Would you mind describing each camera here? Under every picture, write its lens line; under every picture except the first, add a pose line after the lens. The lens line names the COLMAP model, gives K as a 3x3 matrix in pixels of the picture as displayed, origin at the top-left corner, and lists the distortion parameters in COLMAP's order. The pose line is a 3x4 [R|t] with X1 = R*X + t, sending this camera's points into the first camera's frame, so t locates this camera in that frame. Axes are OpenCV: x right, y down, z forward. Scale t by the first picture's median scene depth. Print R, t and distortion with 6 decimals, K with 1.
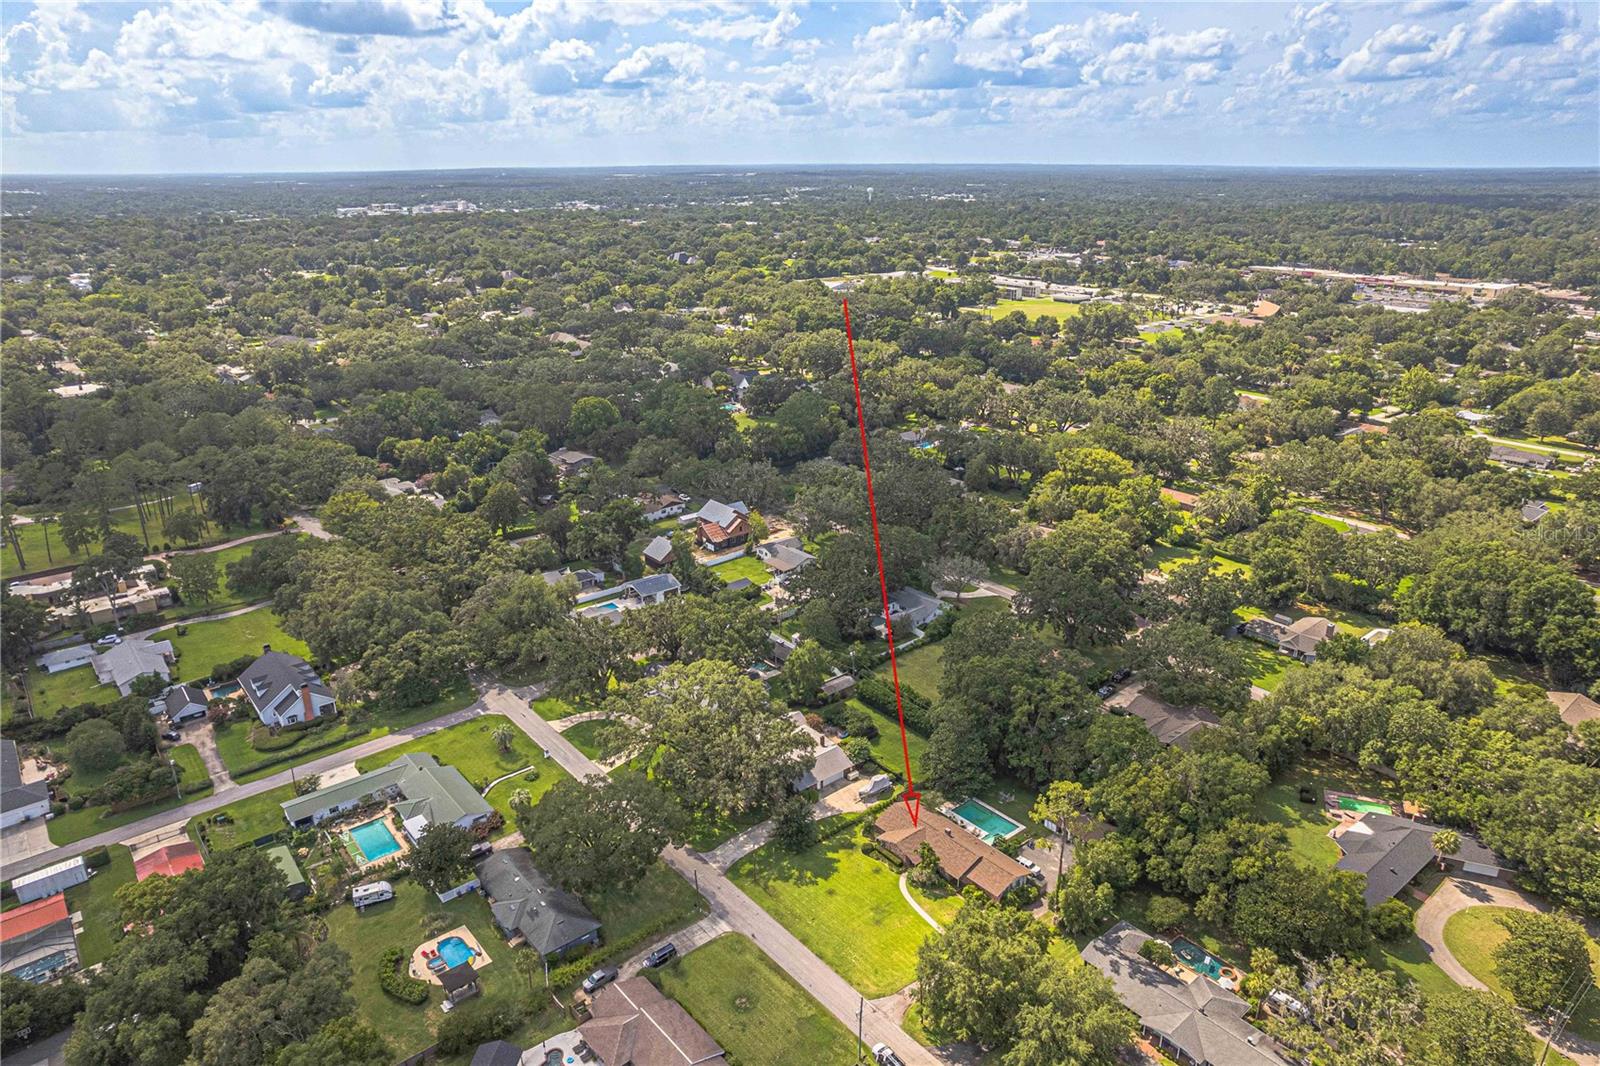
lens RADIAL K [[1030.2, 0, 793.9], [0, 1030.2, 539.9], [0, 0, 1]] dist [-0.077091, 0.070258]
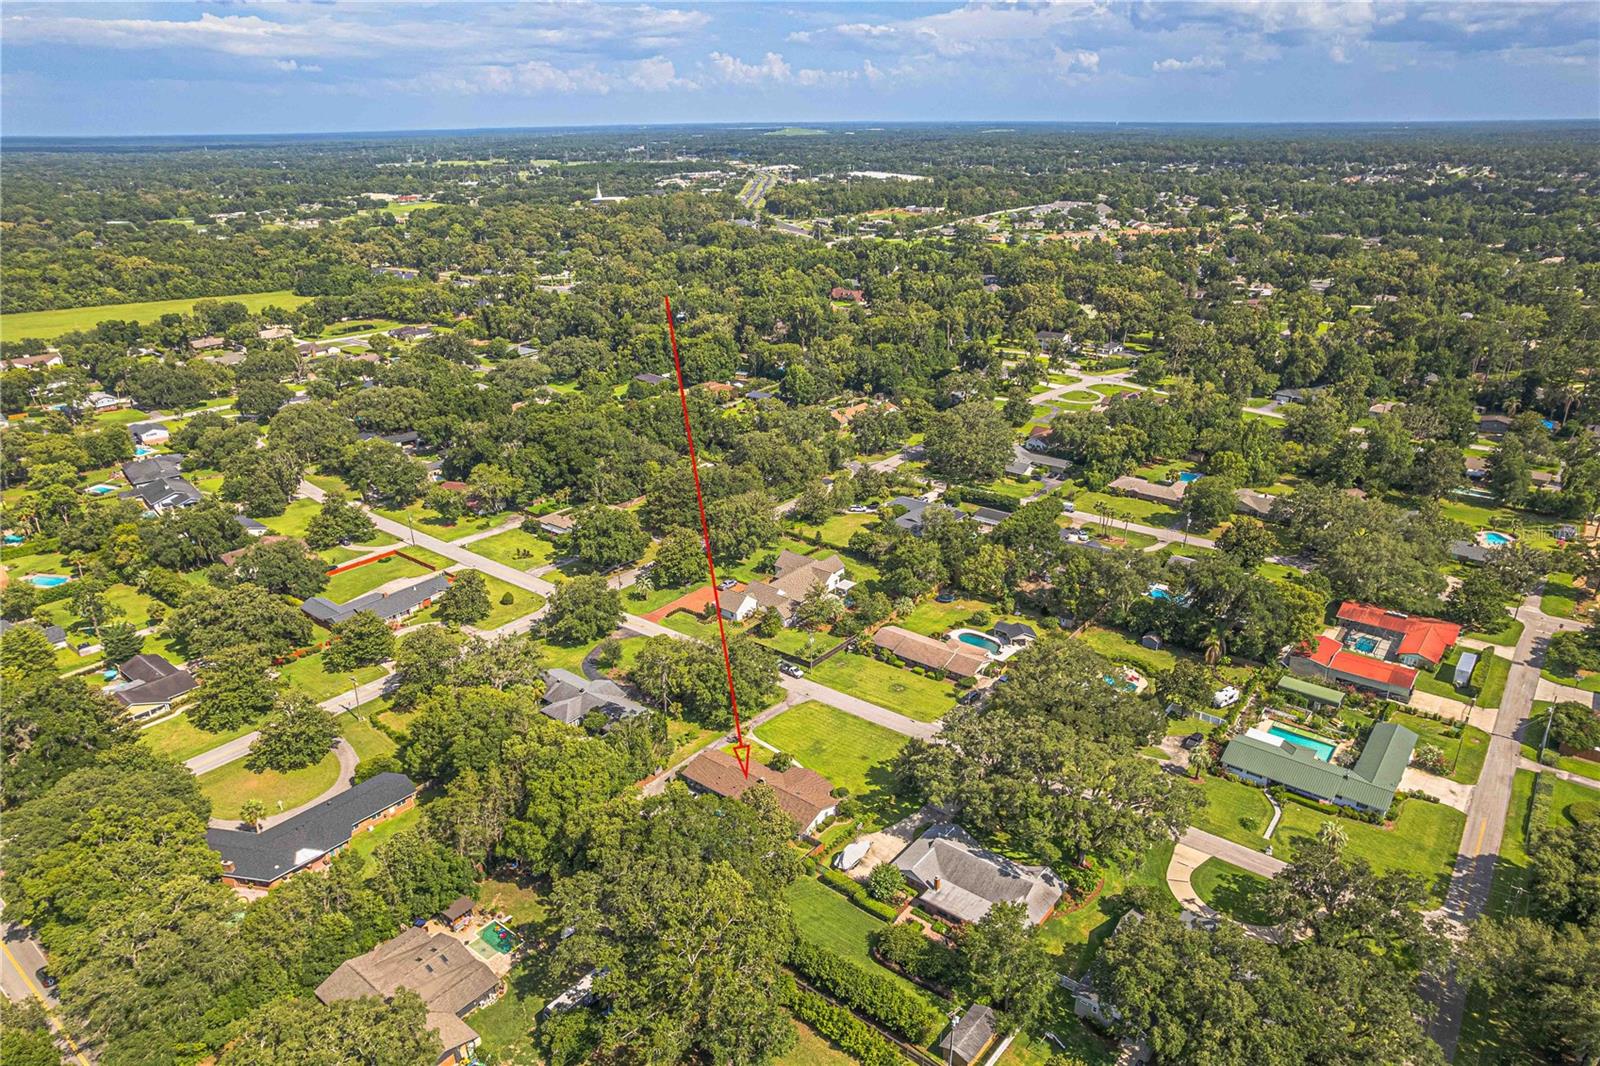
lens RADIAL K [[1030.2, 0, 793.9], [0, 1030.2, 539.9], [0, 0, 1]] dist [-0.077091, 0.070258]
pose [[-0.980073, 0.089919, -0.177117, 0.184251], [-0.055606, 0.731822, 0.679224, -0.374373], [0.190693, 0.675538, -0.712239, 1.037011]]
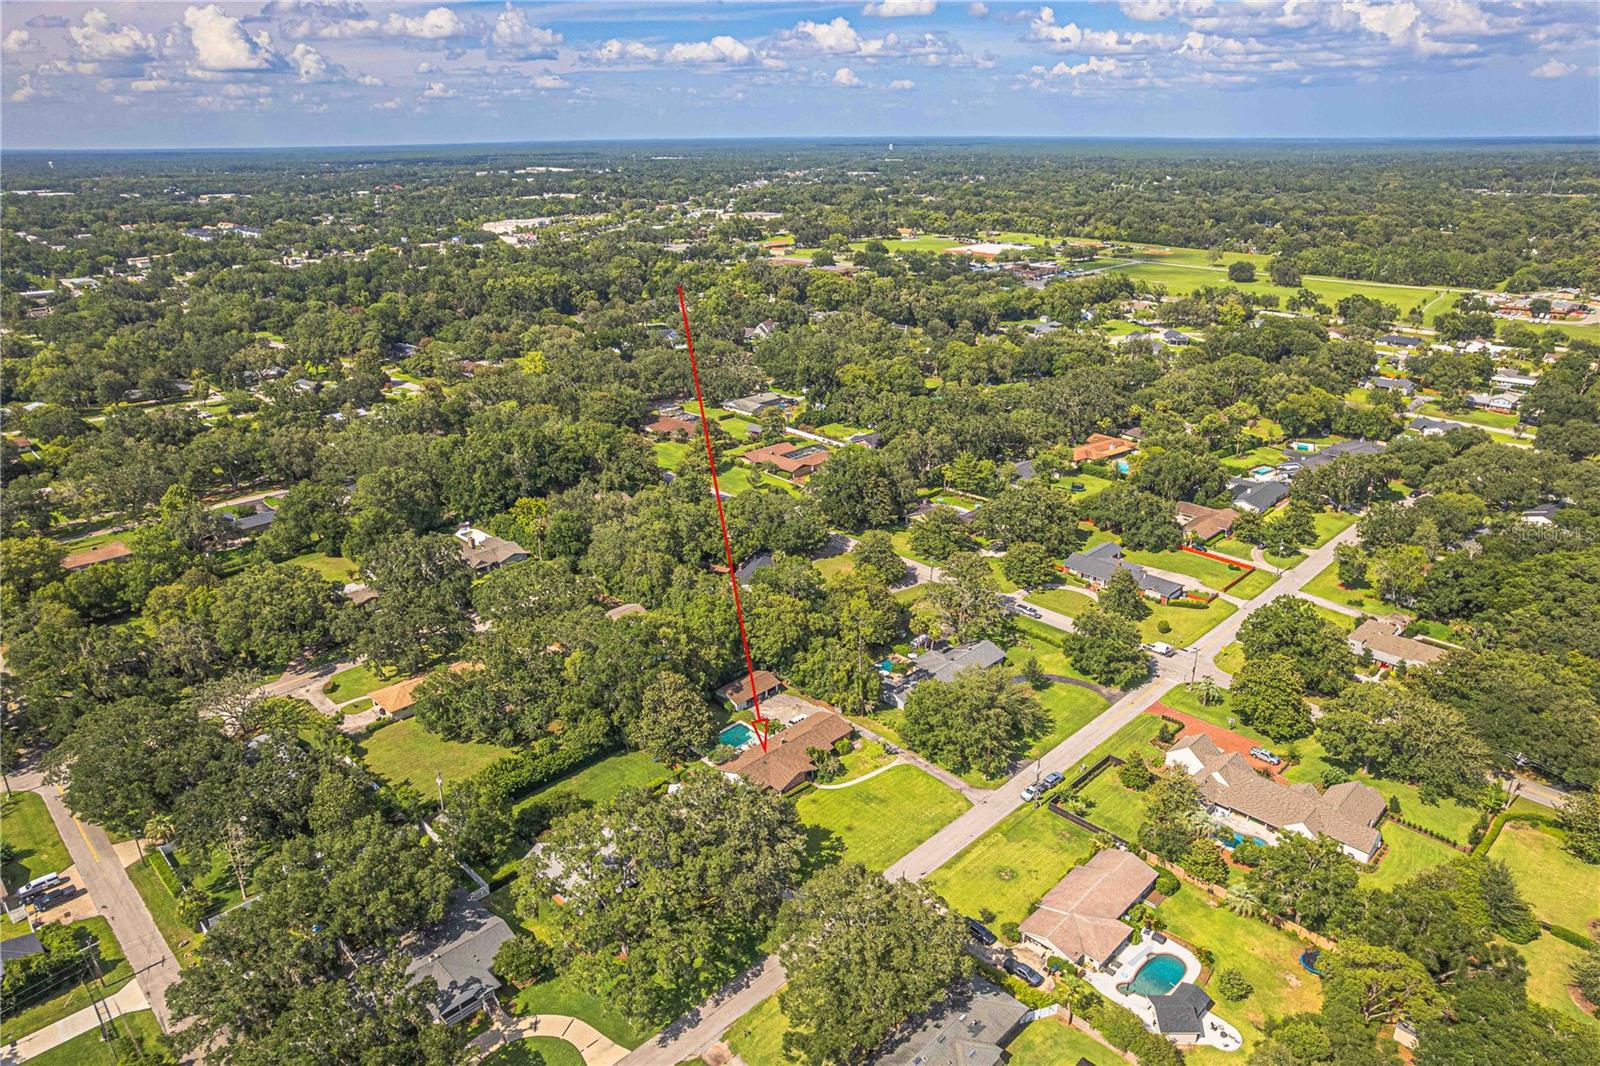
lens RADIAL K [[1030.2, 0, 793.9], [0, 1030.2, 539.9], [0, 0, 1]] dist [-0.077091, 0.070258]
pose [[-0.094861, -0.364715, 0.926275, -0.512366], [0.357819, 0.855793, 0.373608, -0.194675], [-0.928960, 0.366880, 0.049320, 0.572112]]
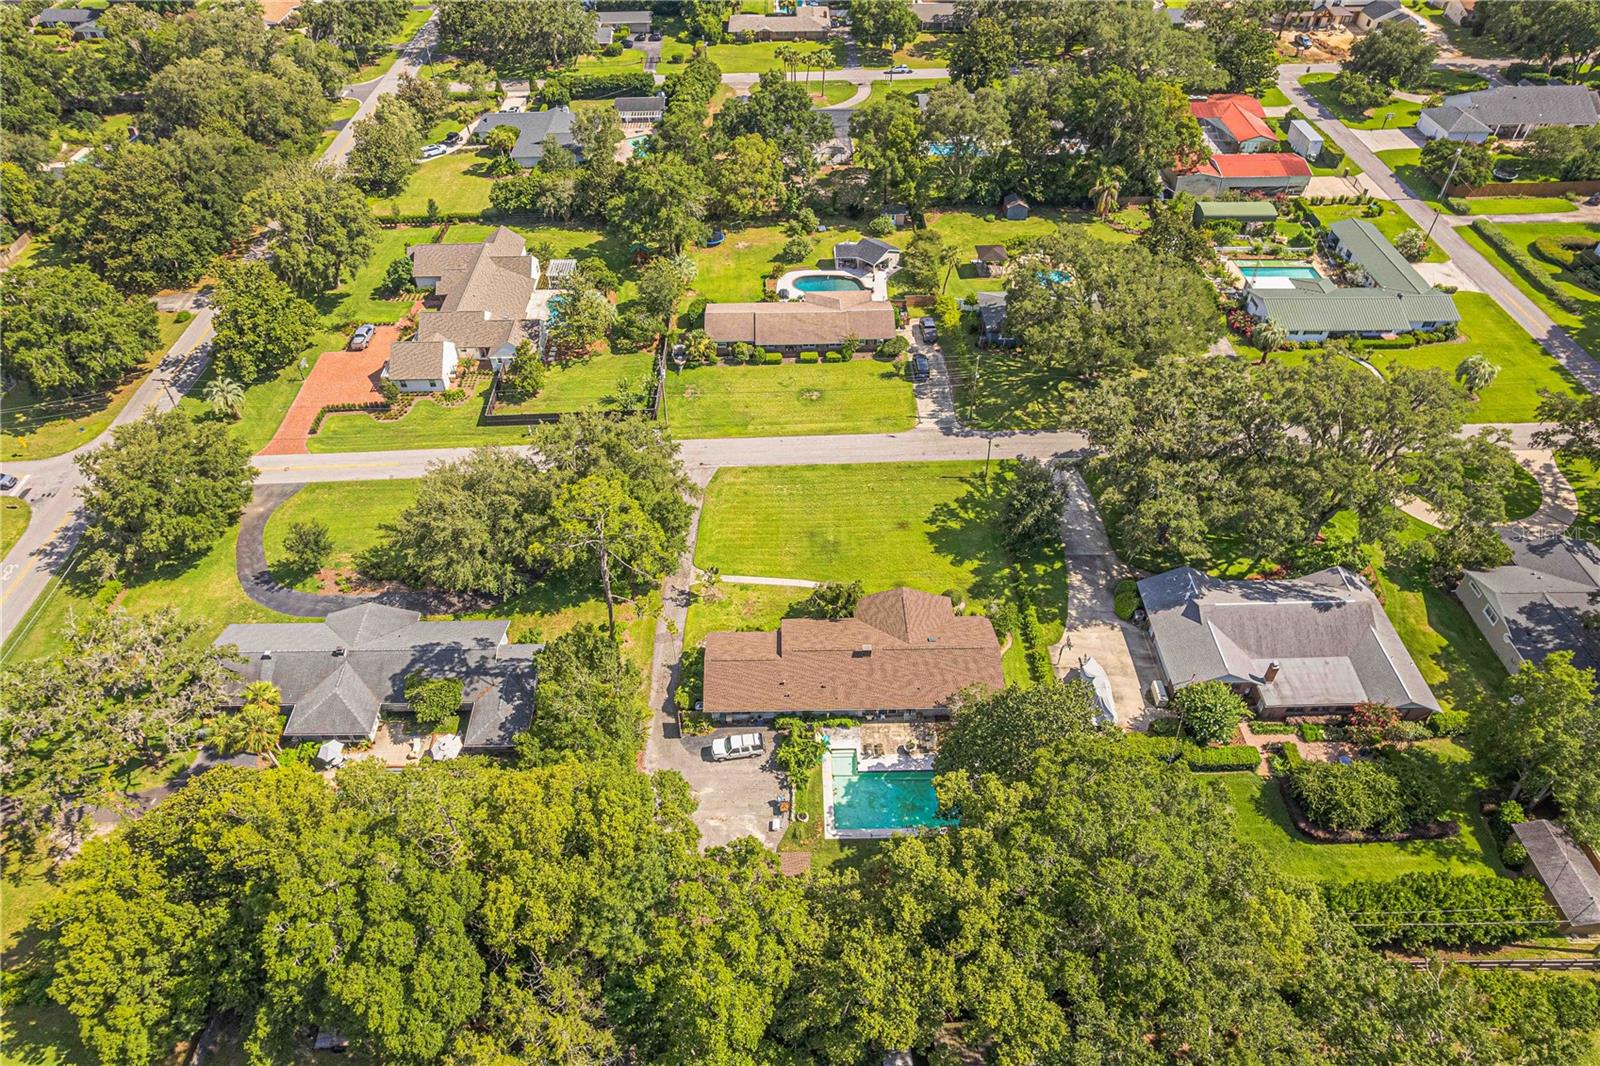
lens RADIAL K [[1030.2, 0, 793.9], [0, 1030.2, 539.9], [0, 0, 1]] dist [-0.077091, 0.070258]
pose [[-0.625218, 0.543456, -0.560141, 0.294303], [-0.267925, 0.524640, 0.808065, -0.110187], [0.733020, 0.655293, -0.182408, 0.687966]]
